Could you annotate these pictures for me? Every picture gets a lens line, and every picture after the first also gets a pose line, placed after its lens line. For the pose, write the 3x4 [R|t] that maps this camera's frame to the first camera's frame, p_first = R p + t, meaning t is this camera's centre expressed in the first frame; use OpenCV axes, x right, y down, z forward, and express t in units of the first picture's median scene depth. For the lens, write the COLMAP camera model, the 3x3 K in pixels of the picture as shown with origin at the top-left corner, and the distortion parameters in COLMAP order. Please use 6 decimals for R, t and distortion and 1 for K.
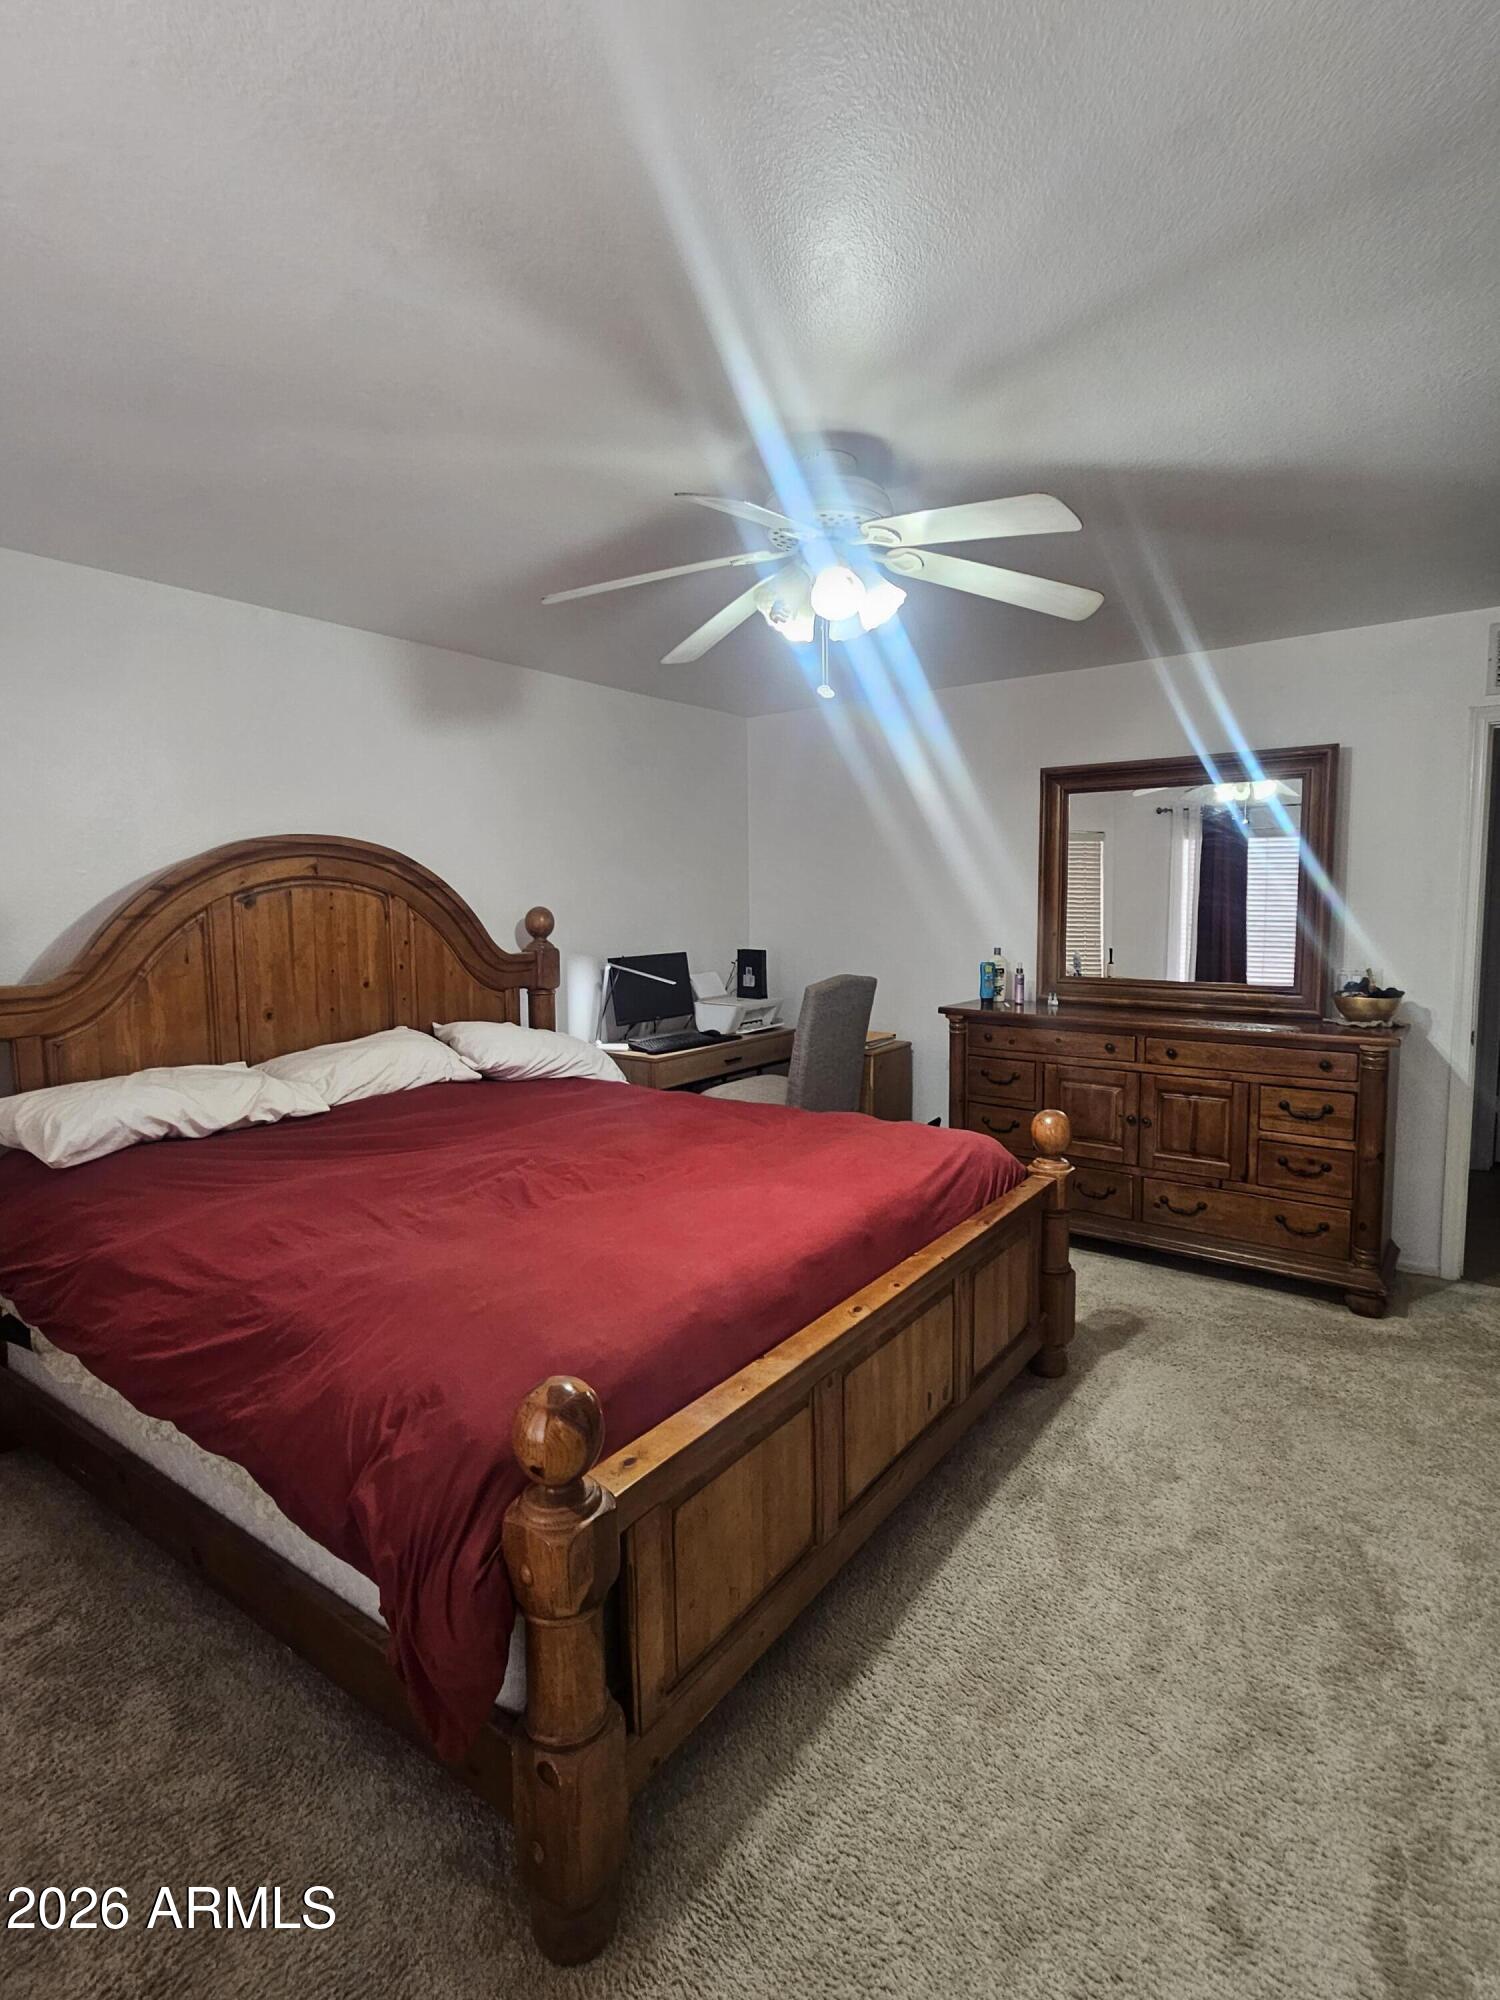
lens RADIAL K [[975.5, 0, 764.6], [0, 975.5, 991.8], [0, 0, 1]] dist [0.002360, -0.000048]
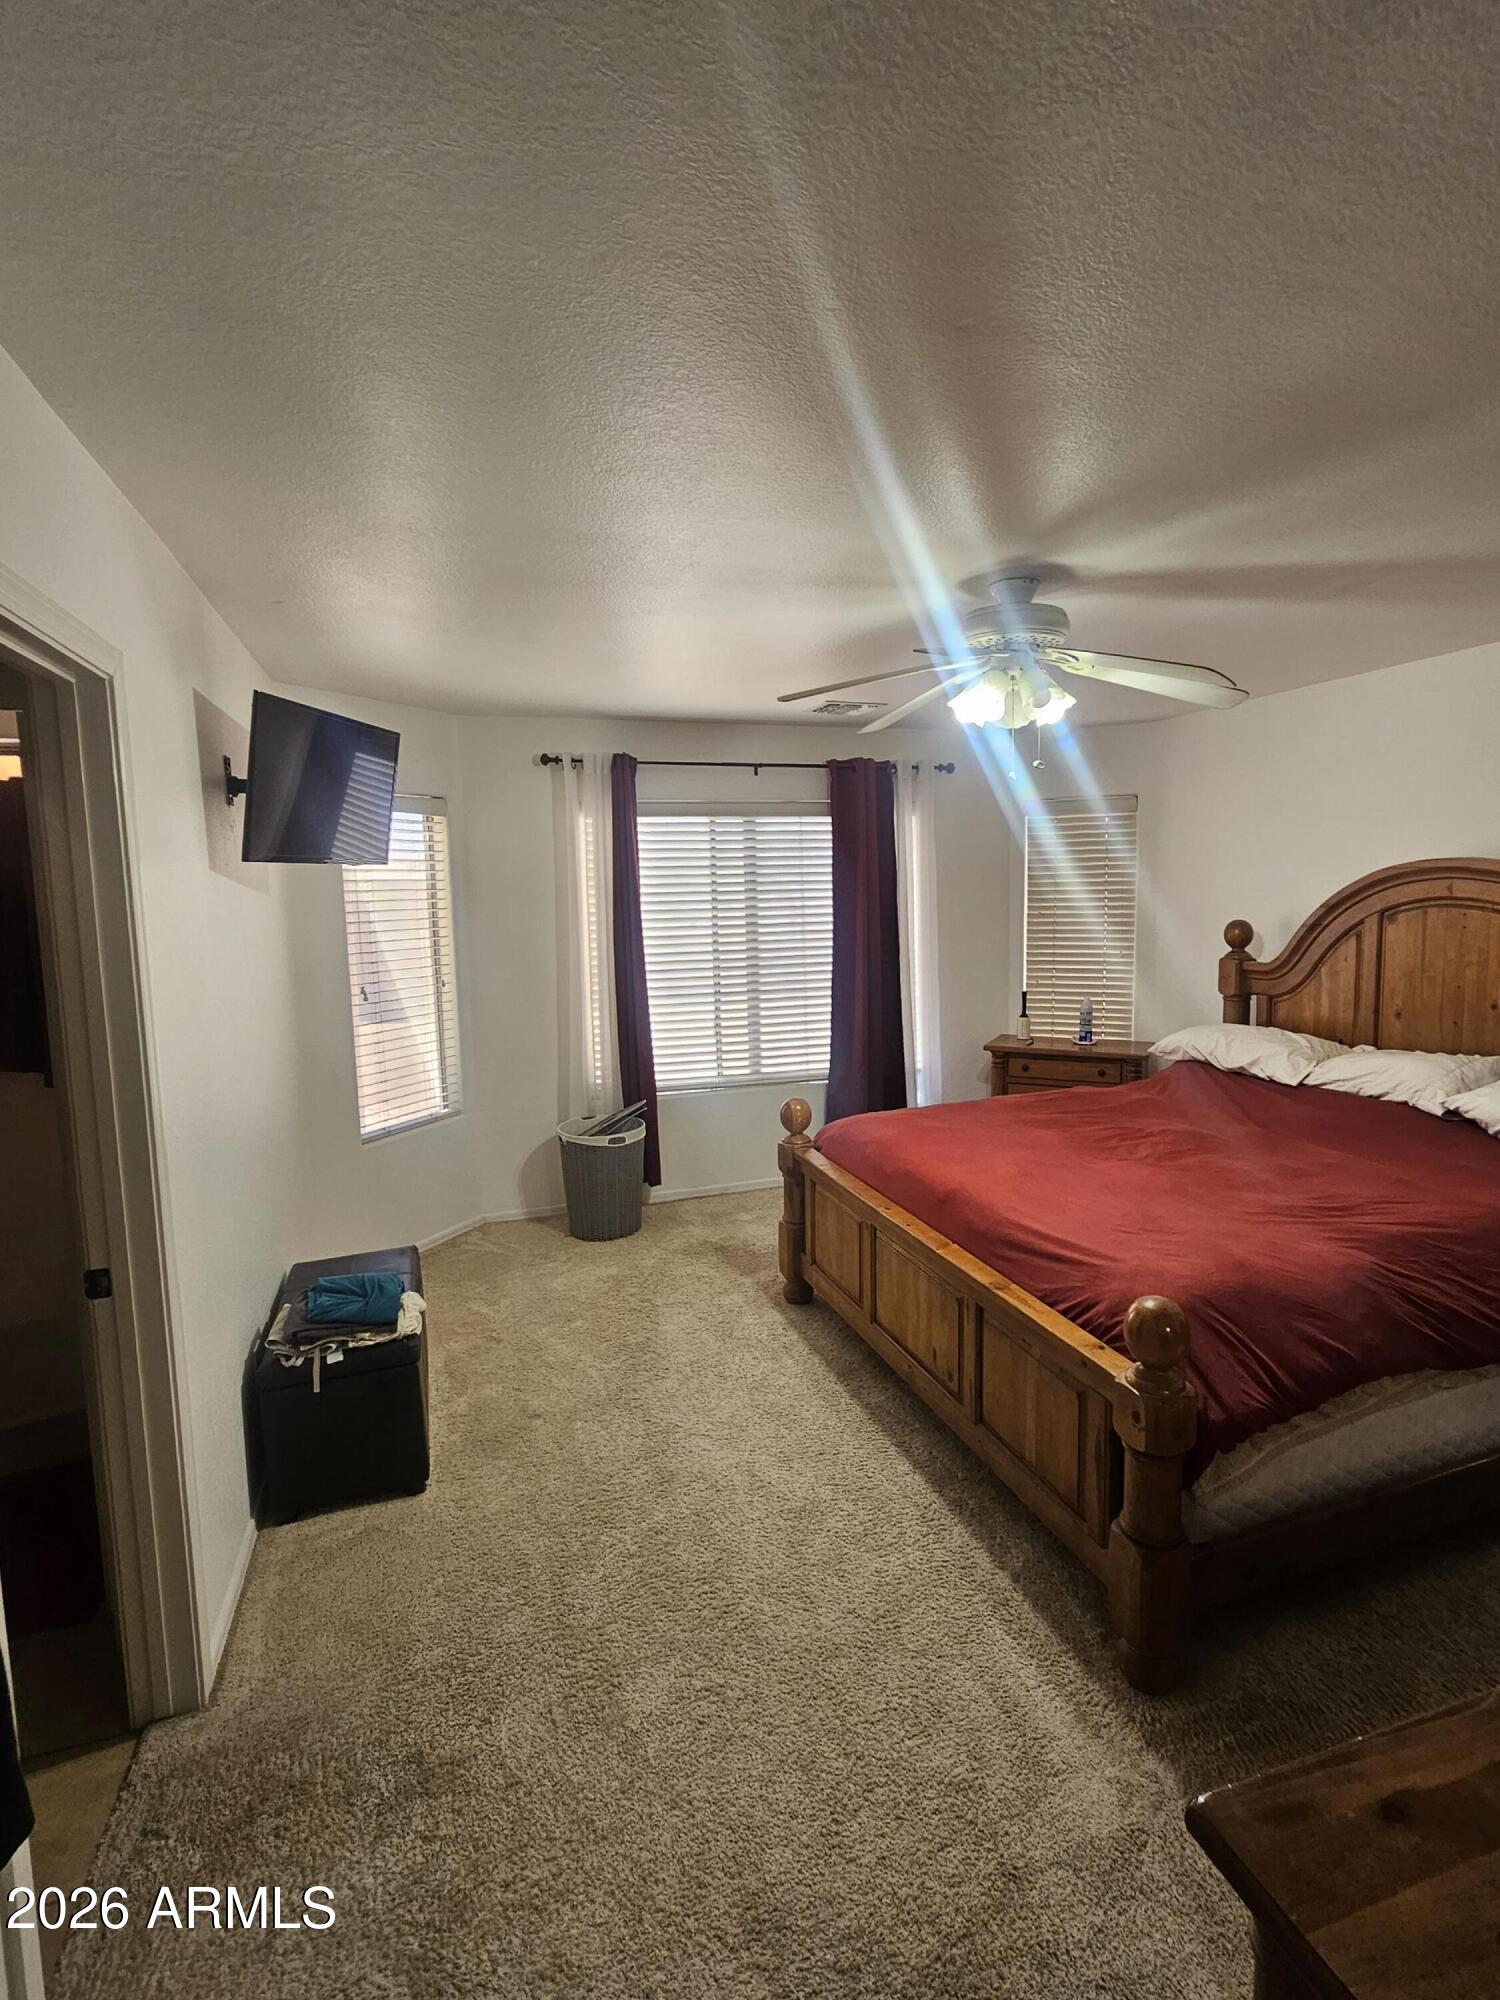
lens RADIAL K [[975.5, 0, 764.6], [0, 975.5, 991.8], [0, 0, 1]] dist [0.002360, -0.000048]
pose [[-0.570531, 0.115533, -0.813109, 0.884919], [-0.057072, 0.982085, 0.179588, -0.171418], [0.819291, 0.148866, -0.553716, 1.027059]]
